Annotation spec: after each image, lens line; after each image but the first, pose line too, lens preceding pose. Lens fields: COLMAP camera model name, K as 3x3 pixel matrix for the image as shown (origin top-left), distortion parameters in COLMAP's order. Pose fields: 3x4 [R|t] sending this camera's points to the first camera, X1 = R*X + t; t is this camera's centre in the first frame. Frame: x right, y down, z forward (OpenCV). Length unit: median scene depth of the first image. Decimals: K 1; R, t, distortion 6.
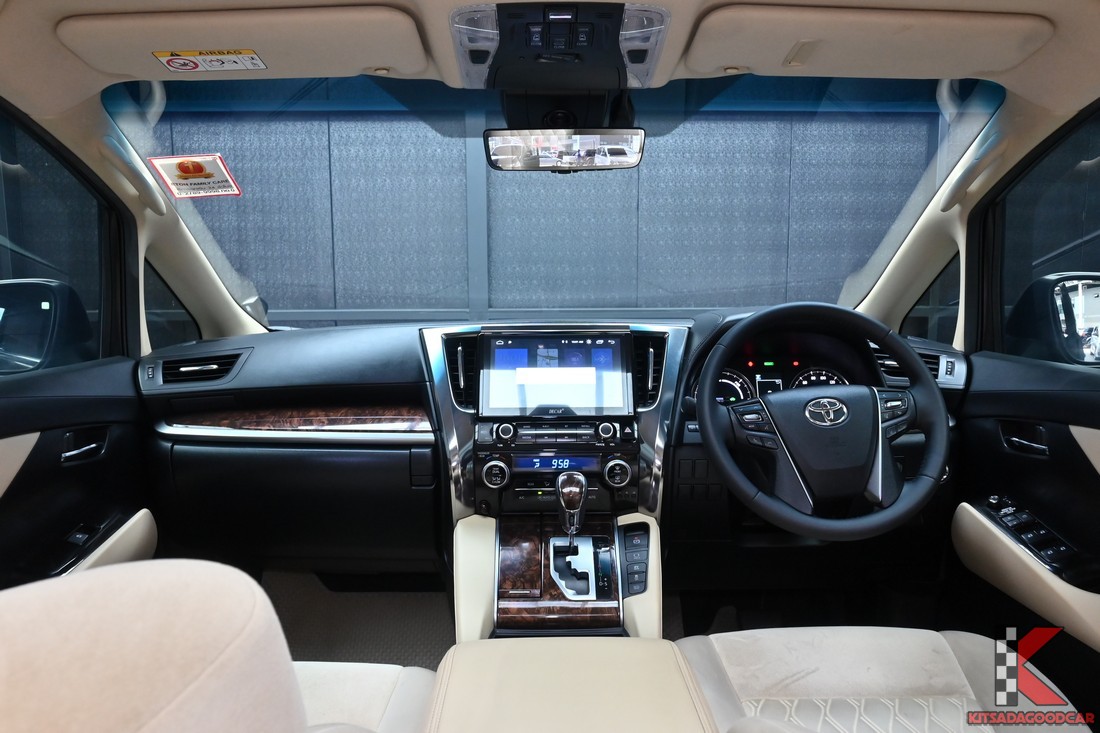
lens RADIAL K [[784.2, 0, 550.0], [0, 784.2, 366.5], [0, 0, 1]] dist [-0.023478, -0.001613]
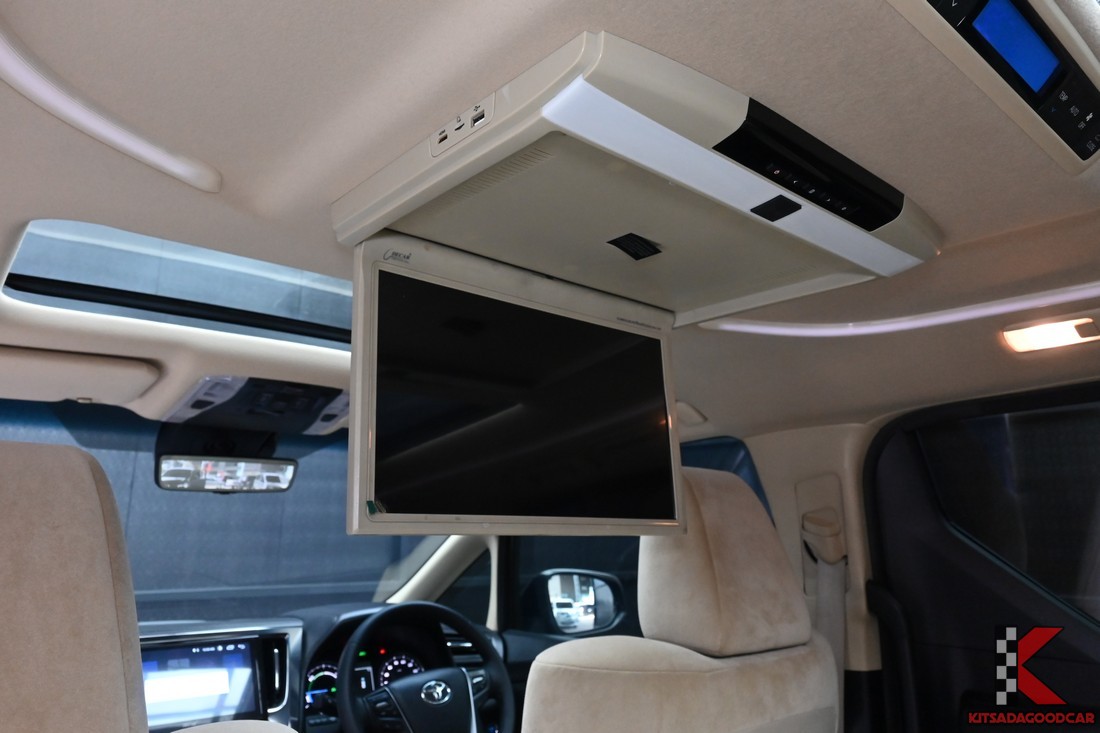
lens RADIAL K [[759.0, 0, 550.0], [0, 759.0, 366.5], [0, 0, 1]] dist [0.008511, 0.003993]
pose [[0.762560, 0.147876, 0.629790, -0.331576], [0.070391, 0.948777, -0.308006, -0.046674], [-0.643077, 0.279205, 0.713090, -0.140926]]
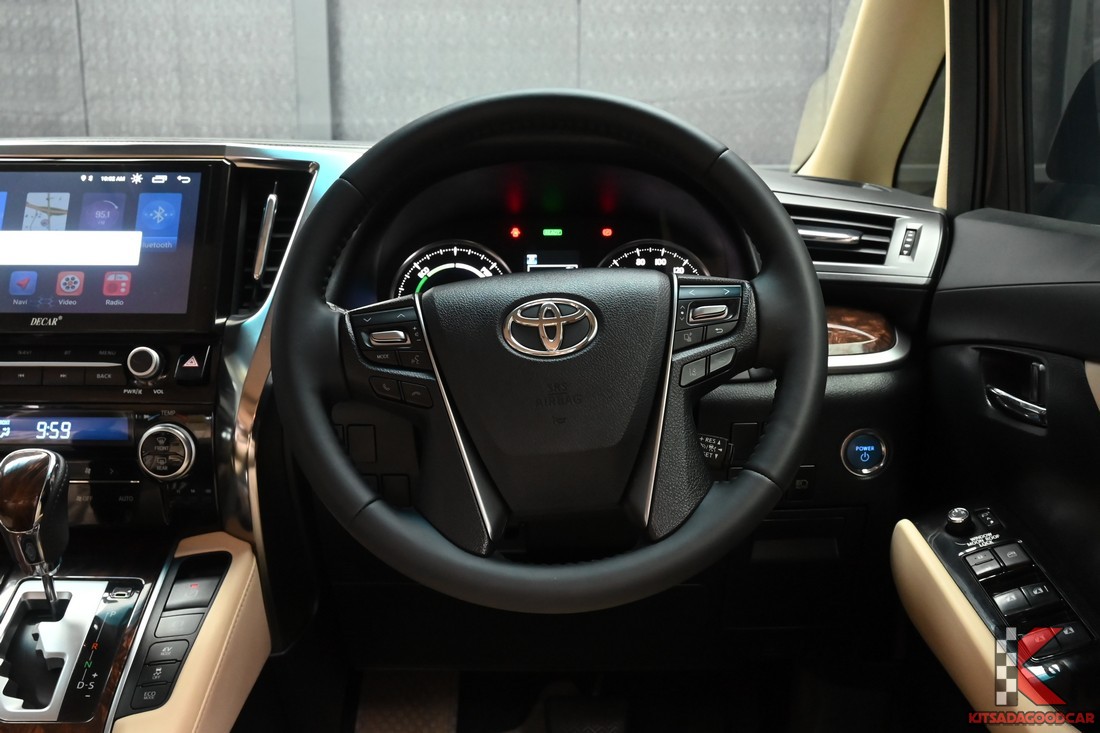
lens RADIAL K [[1119.4, 0, 551.5], [0, 1119.4, 385.2], [0, 0, 1]] dist [0.008353, -0.000230]
pose [[0.999832, 0.010105, -0.015319, 0.330650], [-0.008480, 0.994682, 0.102640, 0.022846], [0.016275, -0.102493, 0.994601, 0.320007]]
